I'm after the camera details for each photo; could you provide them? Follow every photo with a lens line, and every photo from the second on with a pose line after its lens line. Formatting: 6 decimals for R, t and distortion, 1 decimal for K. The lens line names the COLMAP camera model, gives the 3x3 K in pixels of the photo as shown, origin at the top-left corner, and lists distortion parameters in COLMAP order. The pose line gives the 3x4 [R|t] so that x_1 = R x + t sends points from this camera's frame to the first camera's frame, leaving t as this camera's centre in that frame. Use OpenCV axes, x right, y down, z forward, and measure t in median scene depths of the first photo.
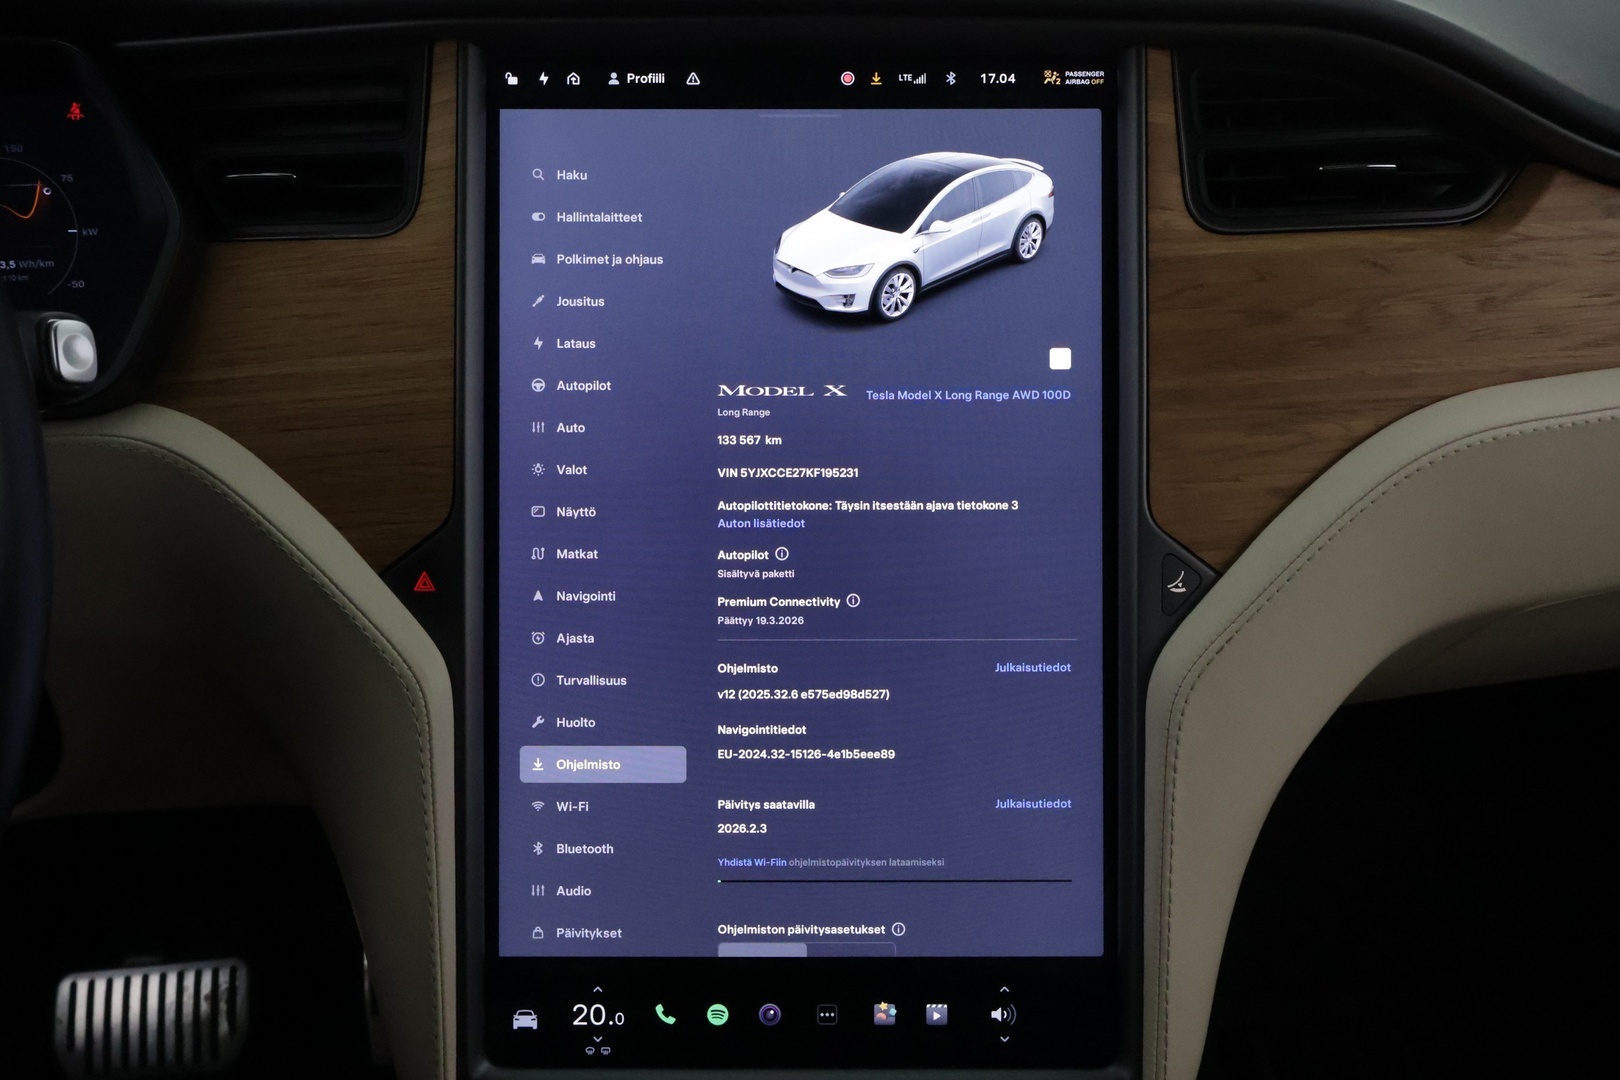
lens RADIAL K [[1398.1, 0, 809.9], [0, 1398.1, 542.4], [0, 0, 1]] dist [0.001489, 0.016087]
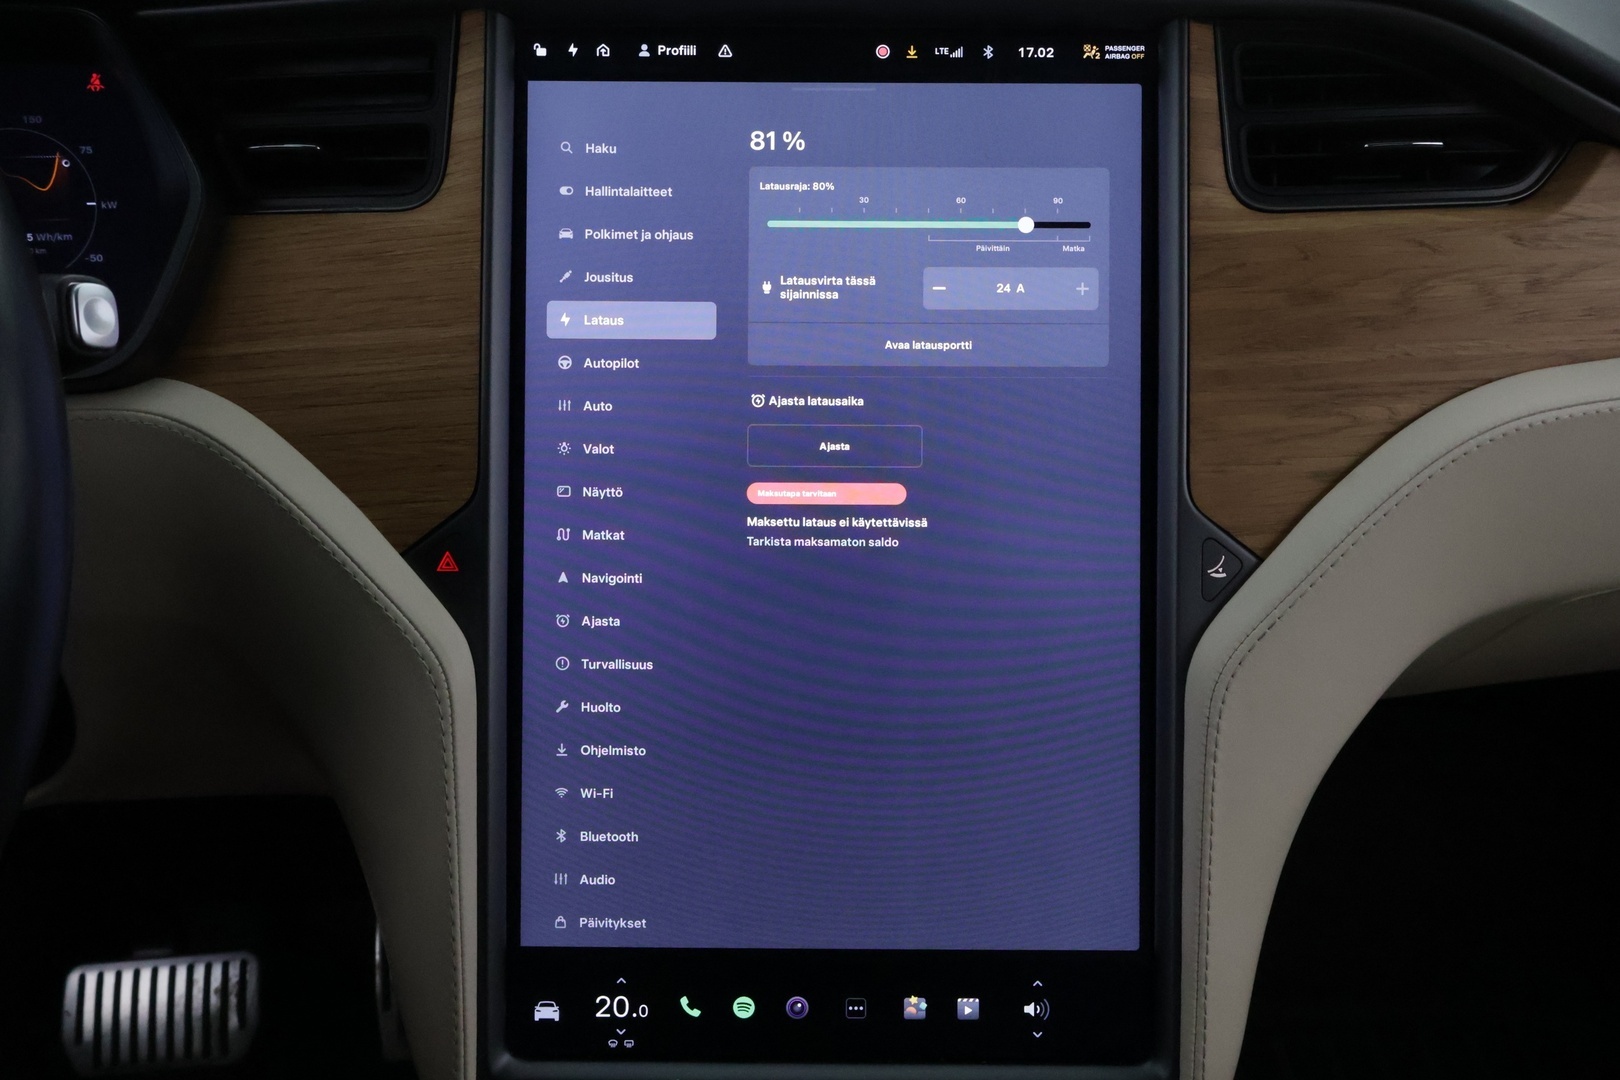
lens RADIAL K [[1398.1, 0, 813.8], [0, 1398.1, 538.2], [0, 0, 1]] dist [0.001489, 0.016087]
pose [[0.999976, 0.006471, -0.002328, -0.016898], [-0.006484, 0.999964, -0.005425, 0.014911], [0.002293, 0.005440, 0.999983, 0.021521]]
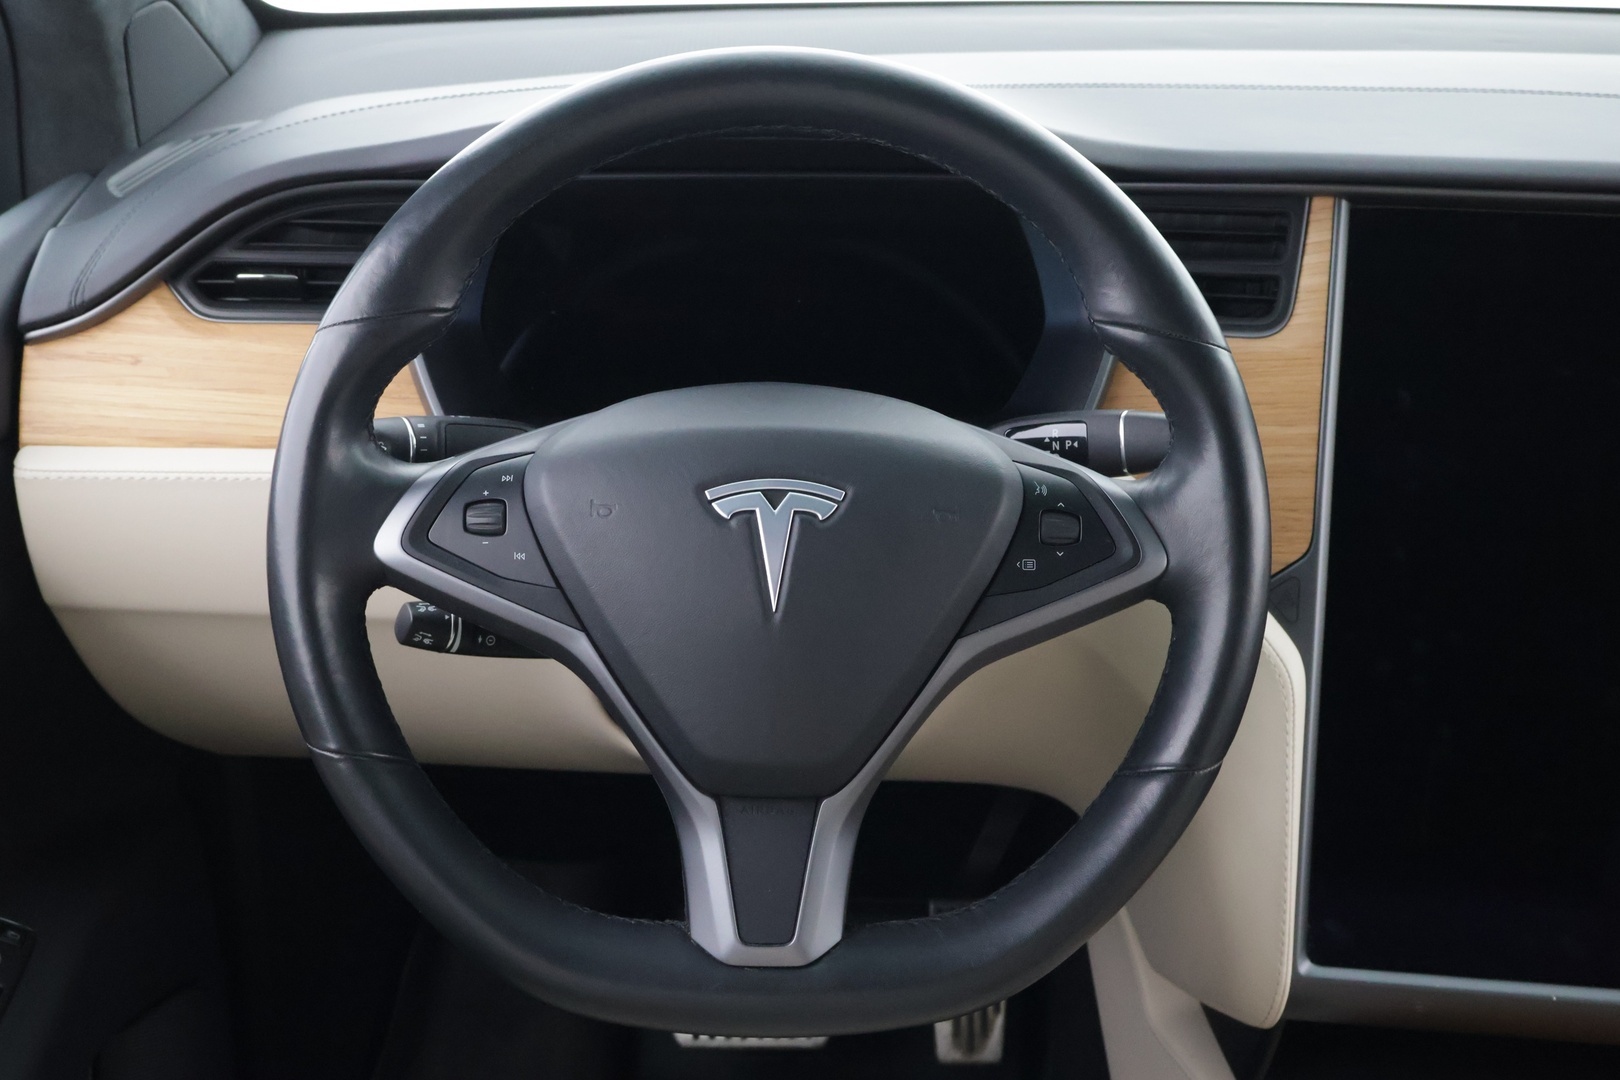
lens RADIAL K [[2113.5, 0, 795.6], [0, 2113.5, 539.7], [0, 0, 1]] dist [-0.010888, 0.000000]
pose [[0.994005, 0.057994, -0.092682, -0.545759], [-0.059298, 0.998175, -0.011381, 0.023068], [0.091853, 0.016809, 0.995631, -1.038365]]
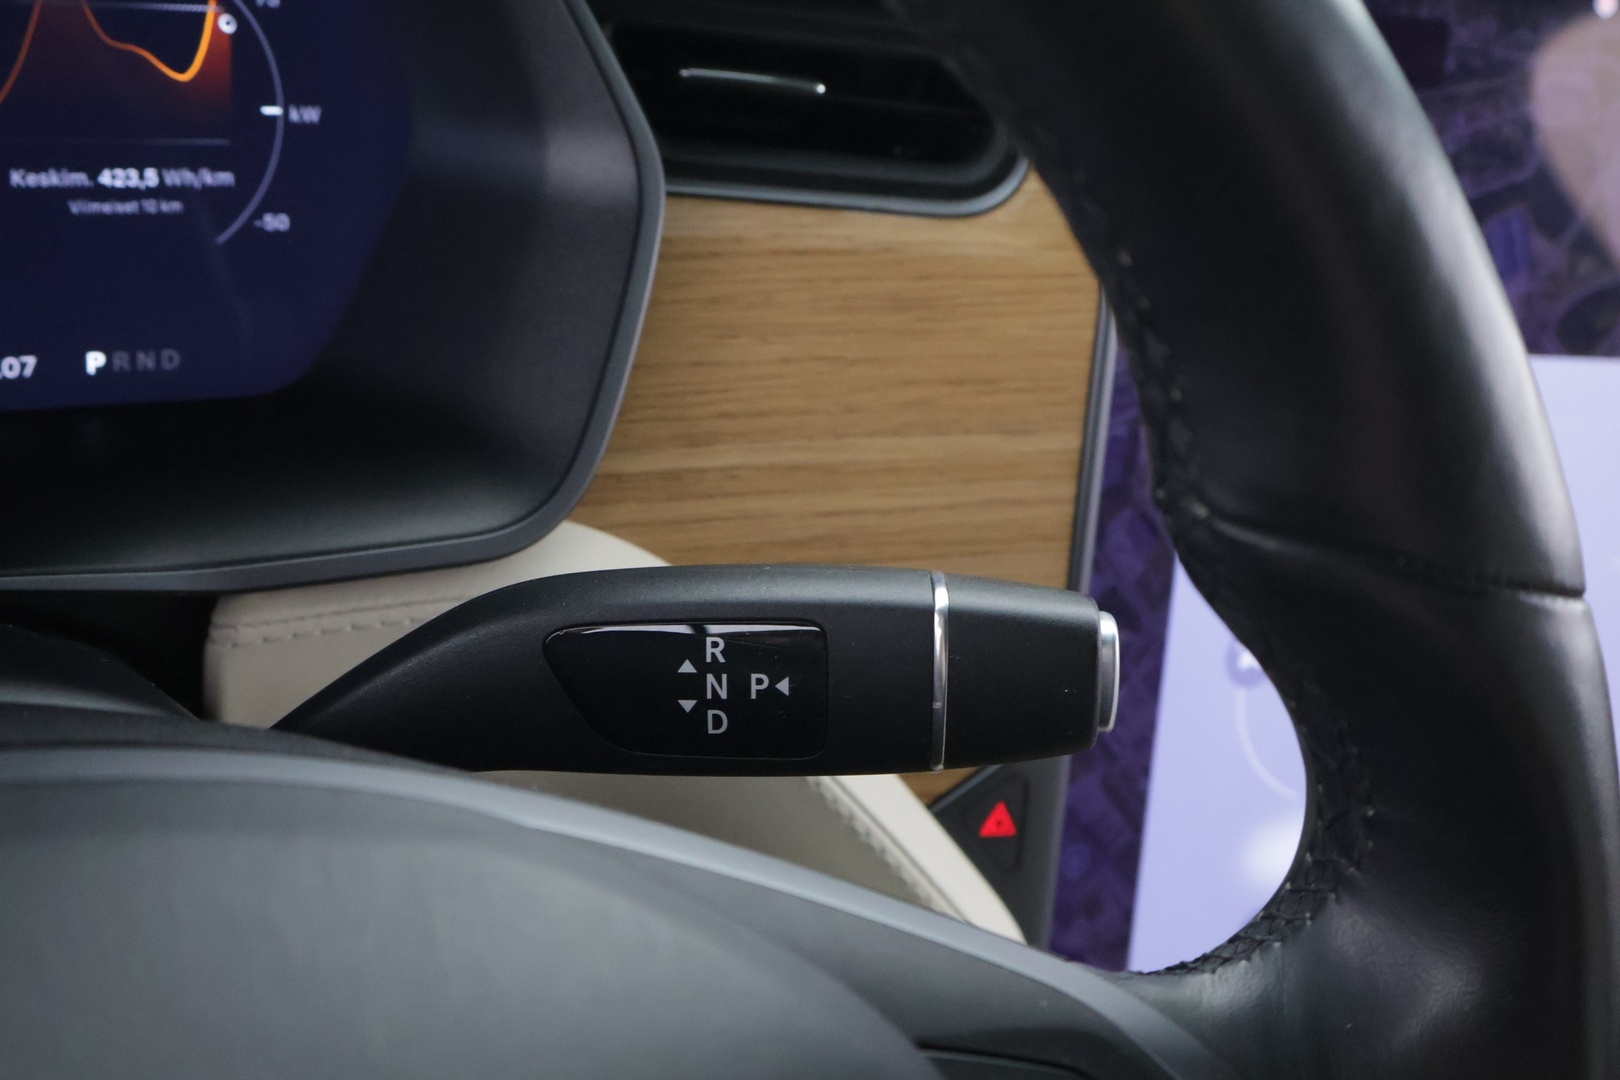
lens RADIAL K [[2226.1, 0, 822.1], [0, 2226.1, 540.8], [0, 0, 1]] dist [0.004535, 0.000000]
pose [[0.880449, -0.014492, 0.473919, -0.767719], [-0.085065, 0.978487, 0.187956, -0.252155], [-0.466448, -0.205800, 0.860275, 0.241608]]
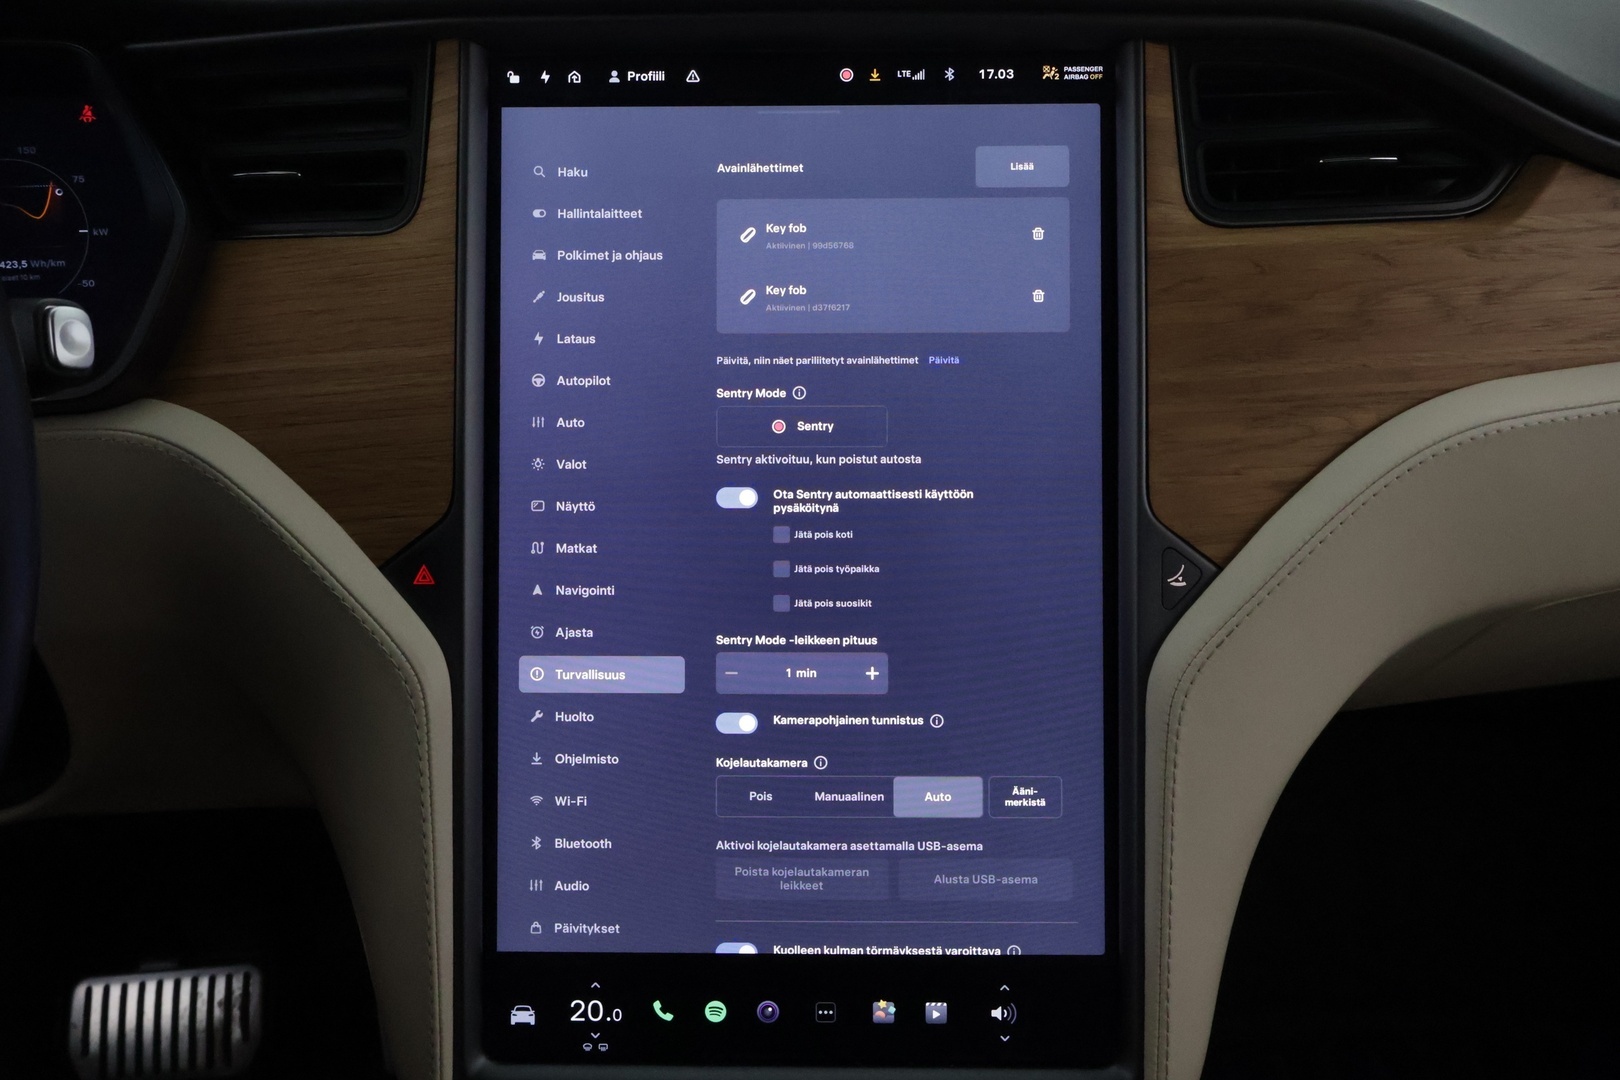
lens RADIAL K [[1398.1, 0, 811.6], [0, 1398.1, 541.7], [0, 0, 1]] dist [0.001489, 0.016087]
pose [[0.999795, 0.000346, -0.020269, 0.022451], [-0.000707, 0.999841, -0.017835, 0.021347], [0.020259, 0.017846, 0.999635, 0.001294]]
